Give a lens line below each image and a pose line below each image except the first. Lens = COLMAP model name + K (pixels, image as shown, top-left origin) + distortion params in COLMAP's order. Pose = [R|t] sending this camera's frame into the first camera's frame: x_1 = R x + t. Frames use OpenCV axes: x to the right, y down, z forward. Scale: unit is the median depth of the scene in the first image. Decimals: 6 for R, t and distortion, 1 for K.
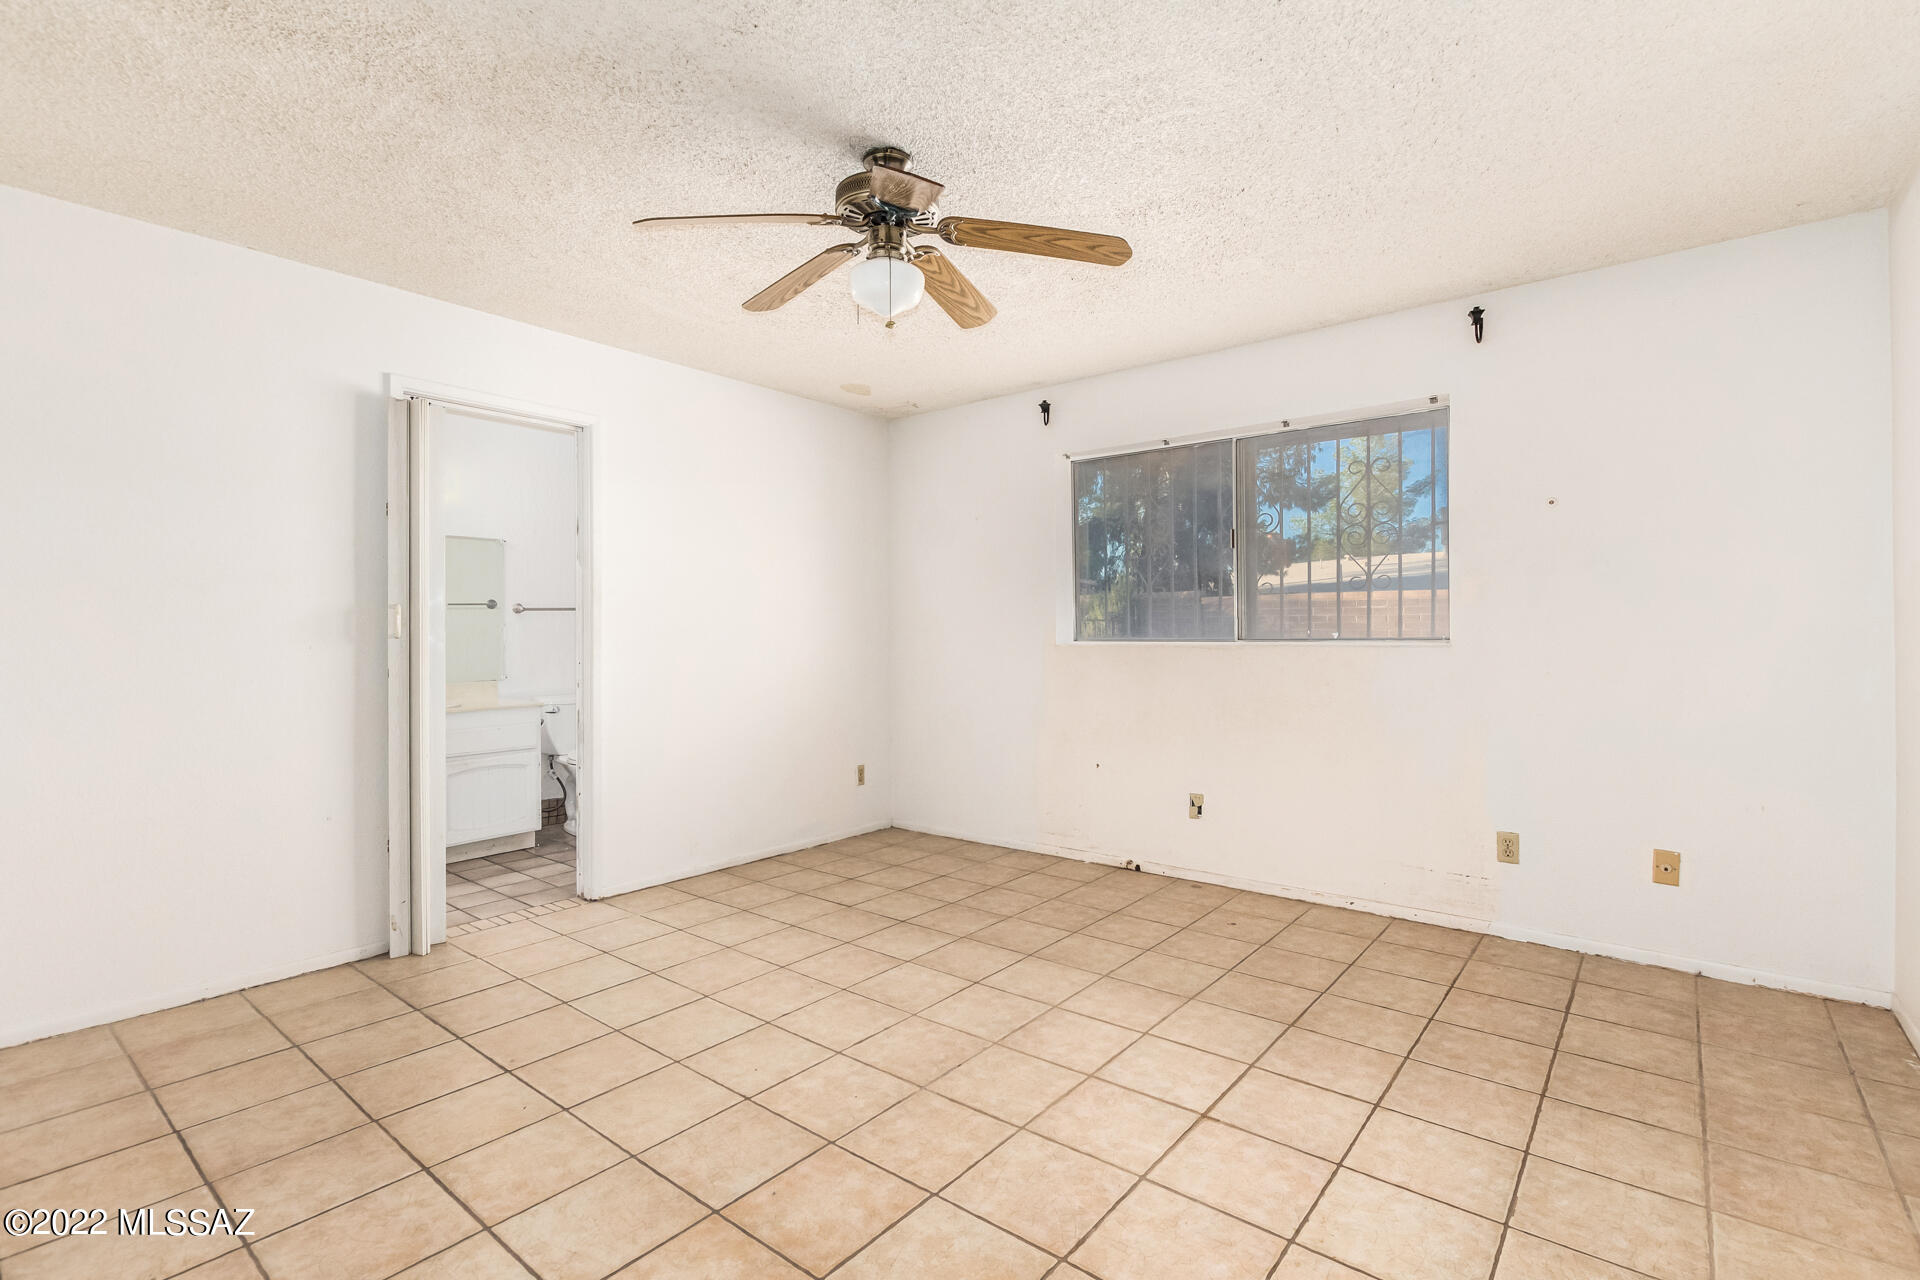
lens RADIAL K [[877.8, 0, 966.8], [0, 877.8, 633.6], [0, 0, 1]] dist [0.002760, -0.000960]
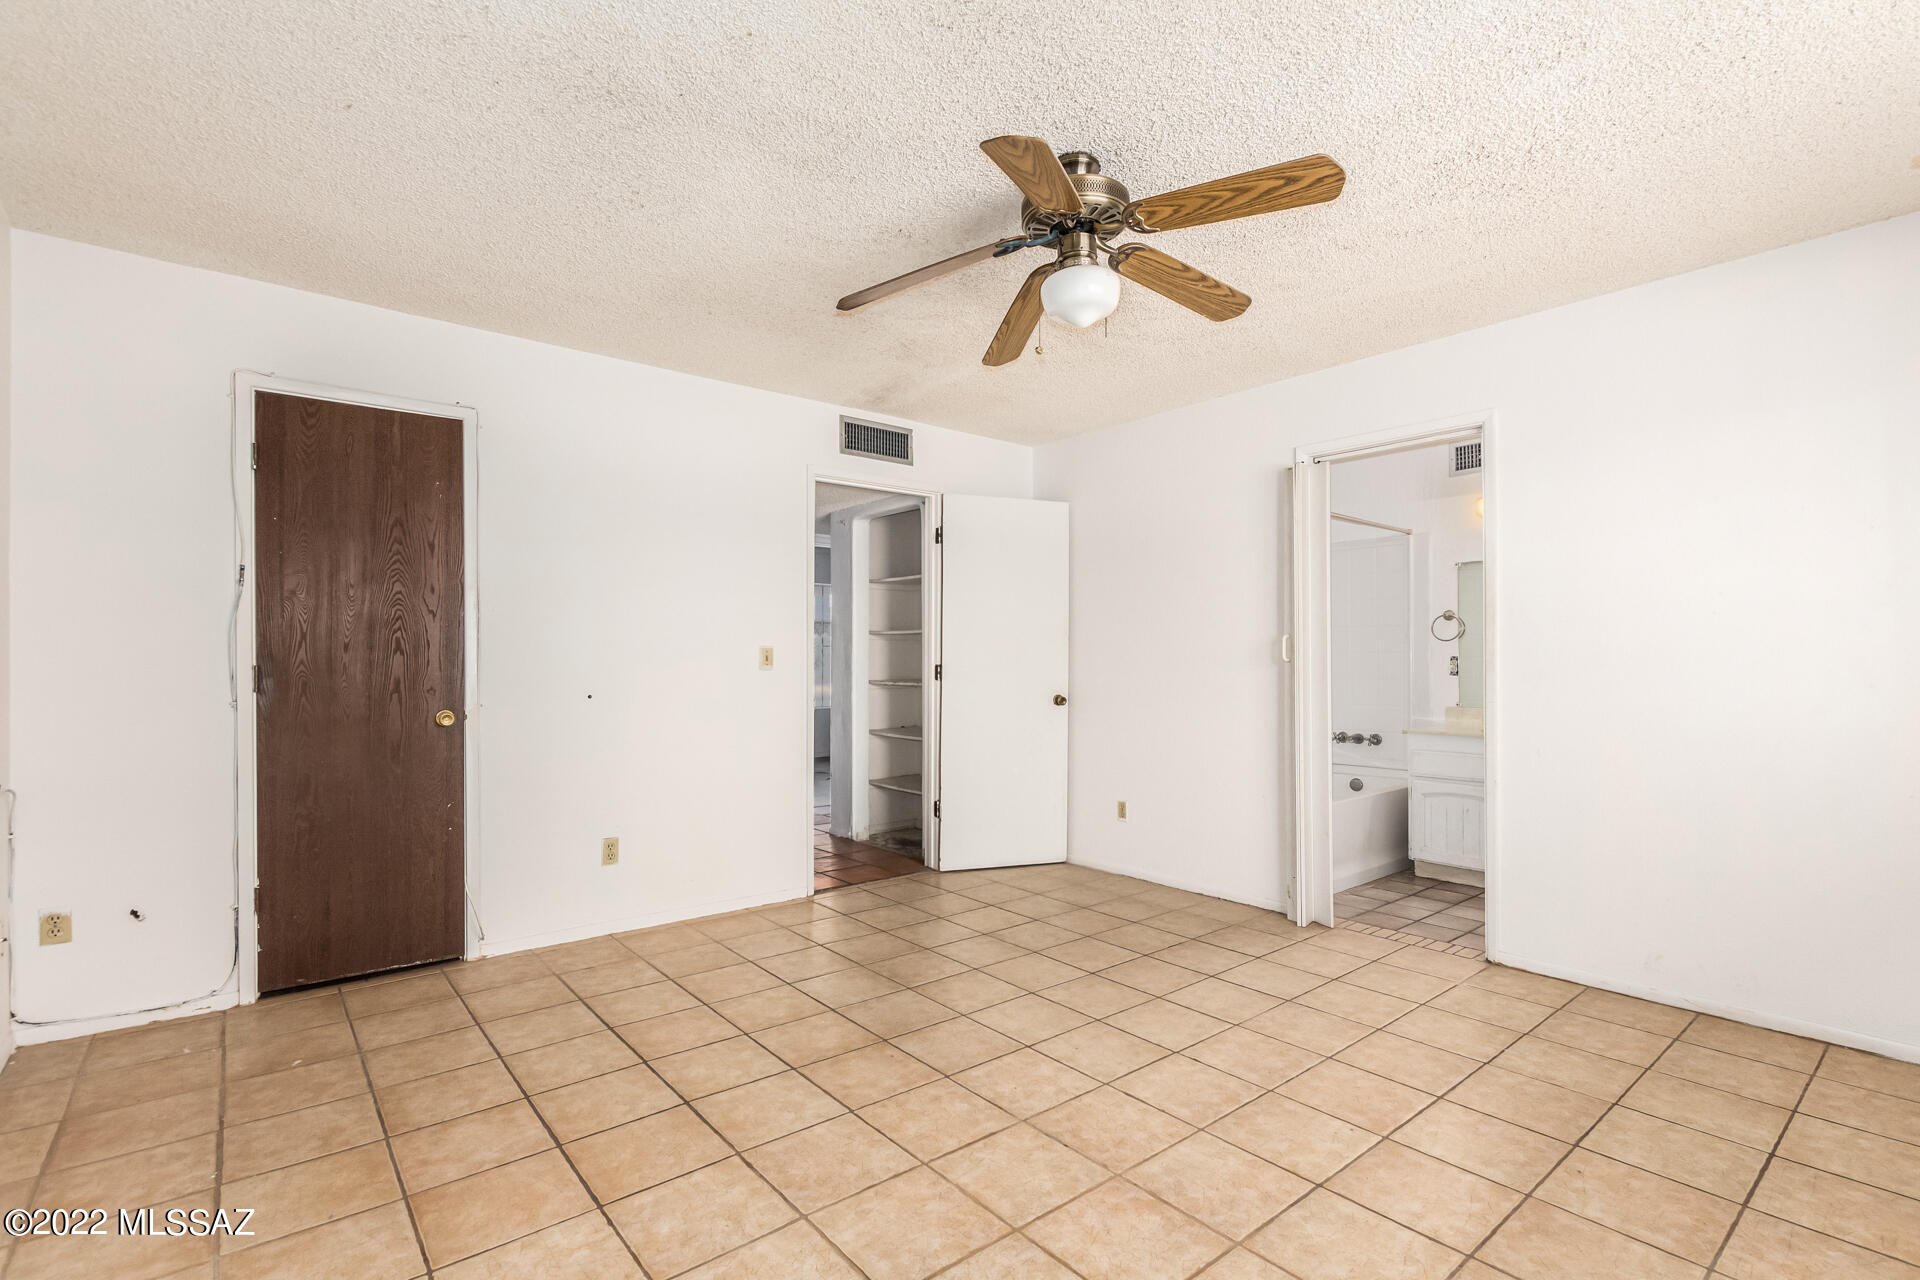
lens RADIAL K [[877.8, 0, 965.2], [0, 877.8, 653.8], [0, 0, 1]] dist [0.002760, -0.000960]
pose [[-0.197412, -0.006314, -0.980300, 0.669749], [0.003827, 0.999967, -0.007211, 0.000604], [0.980313, -0.005175, -0.197381, 0.815468]]
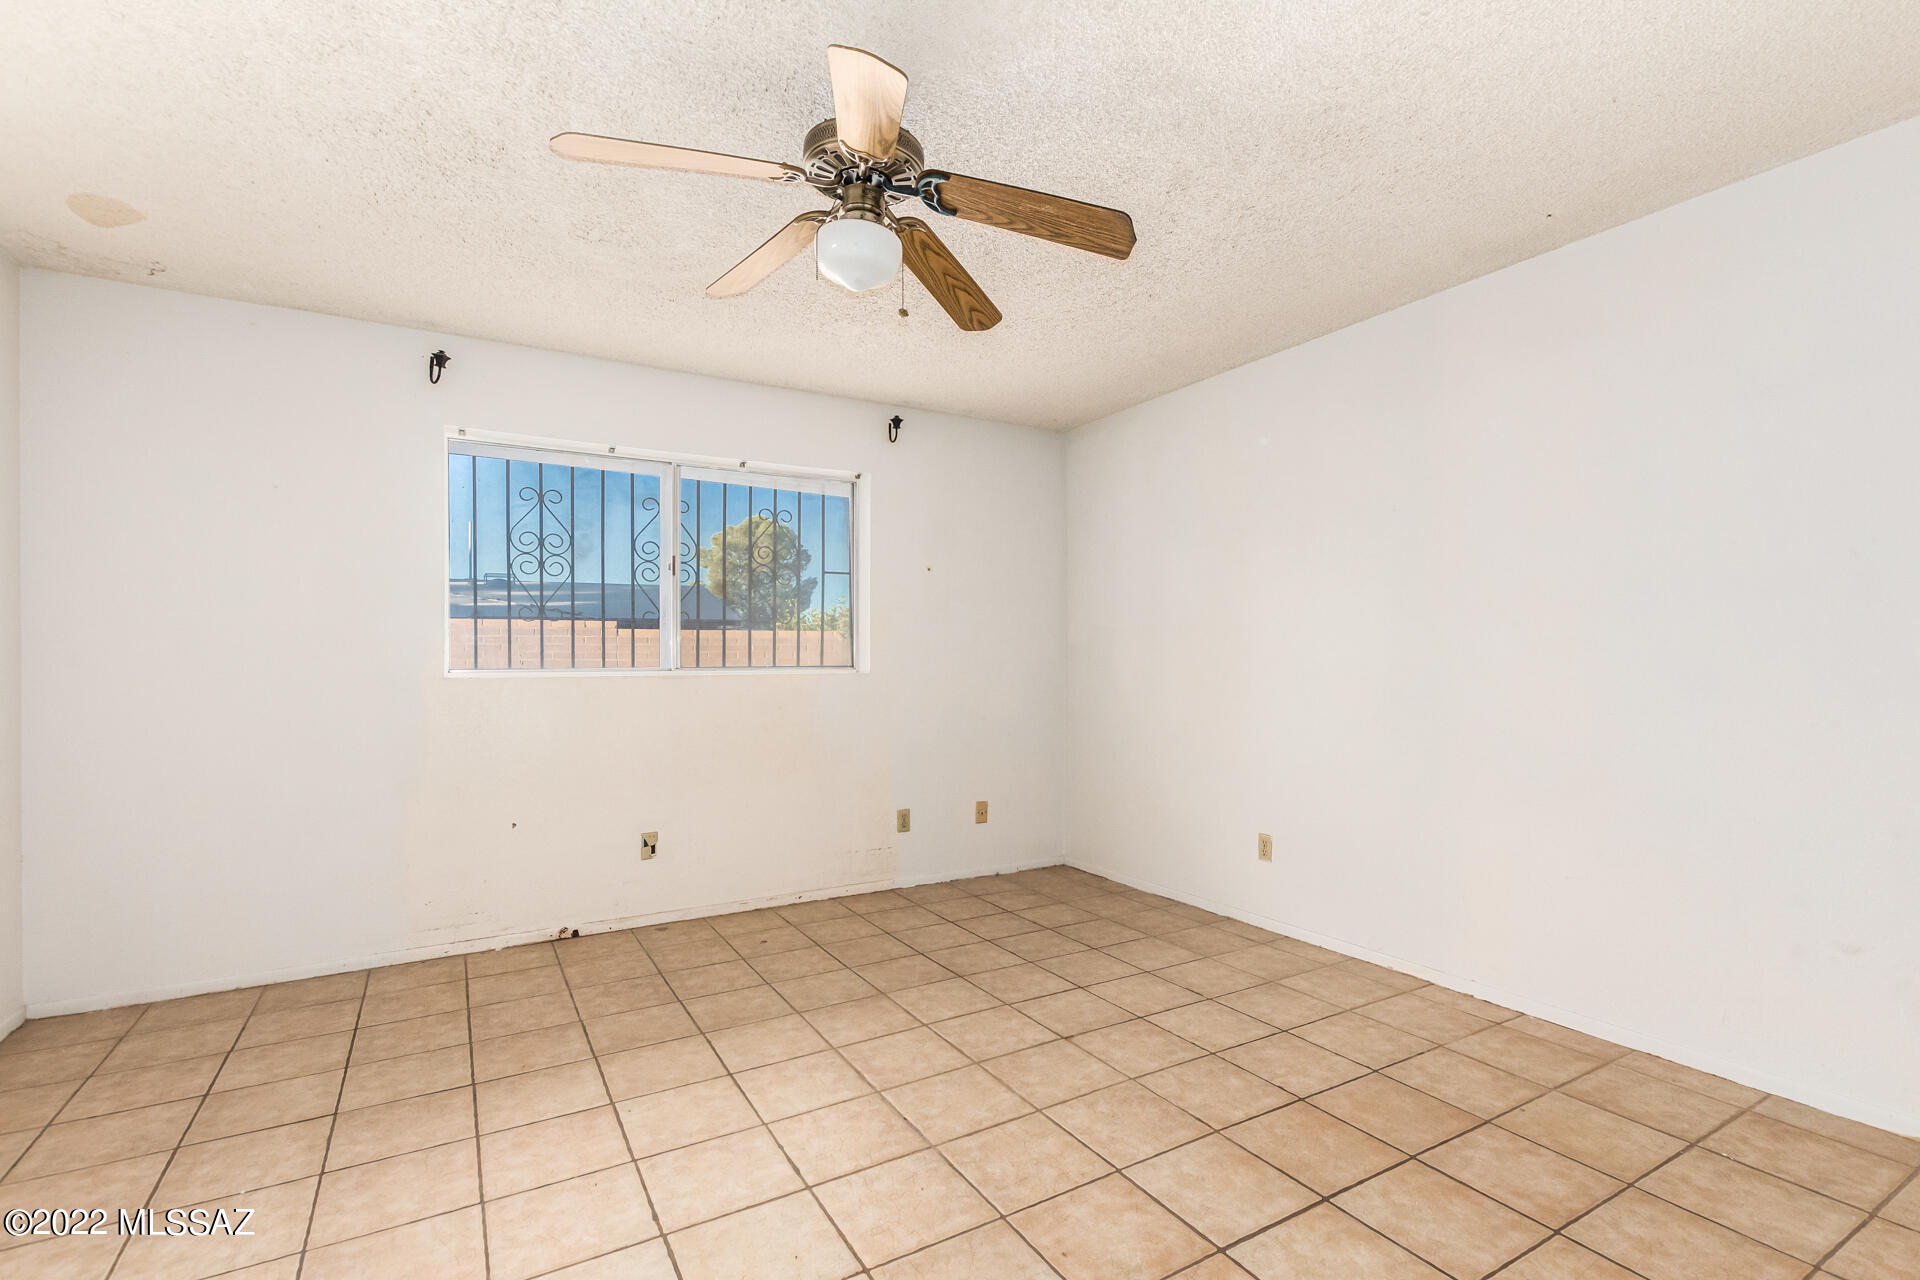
lens RADIAL K [[877.8, 0, 960.5], [0, 877.8, 653.5], [0, 0, 1]] dist [0.002760, -0.000960]
pose [[0.353580, 0.012109, 0.935326, -0.663608], [0.000563, 0.999913, -0.013158, 0.002533], [-0.935404, 0.005179, 0.353543, 0.459728]]
